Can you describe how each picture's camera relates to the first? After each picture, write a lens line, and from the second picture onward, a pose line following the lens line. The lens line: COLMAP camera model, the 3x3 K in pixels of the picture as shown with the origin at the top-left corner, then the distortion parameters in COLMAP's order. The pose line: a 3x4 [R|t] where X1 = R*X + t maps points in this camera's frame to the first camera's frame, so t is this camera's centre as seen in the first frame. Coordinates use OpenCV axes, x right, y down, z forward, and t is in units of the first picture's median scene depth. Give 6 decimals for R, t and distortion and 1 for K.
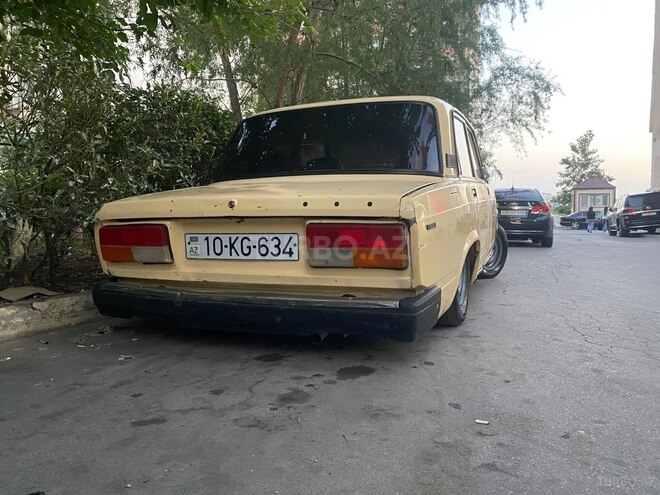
lens RADIAL K [[514.8, 0, 330.0], [0, 514.8, 247.5], [0, 0, 1]] dist [0.062254, -0.089742]
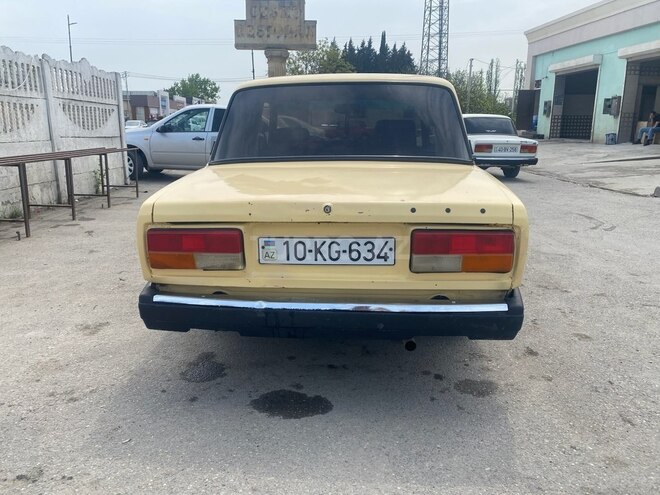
lens RADIAL K [[514.8, 0, 326.2], [0, 514.8, 250.0], [0, 0, 1]] dist [0.008054, -0.007256]
pose [[0.957205, -0.047109, 0.285552, -0.446869], [0.011658, 0.992139, 0.124599, -0.122186], [-0.289177, -0.115938, 0.950229, 0.099109]]
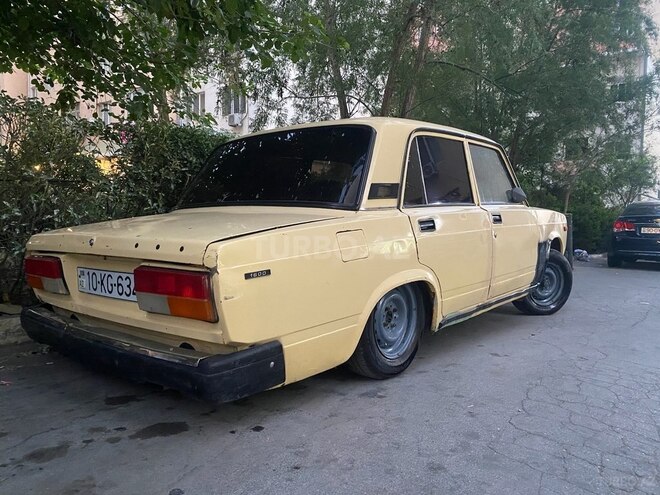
lens RADIAL K [[515.2, 0, 330.0], [0, 515.2, 247.5], [0, 0, 1]] dist [0.005023, -0.001938]
pose [[0.951491, 0.029334, -0.306275, 0.538100], [-0.033317, 0.999415, -0.007783, -0.078159], [0.305867, 0.017609, 0.951911, 0.183377]]
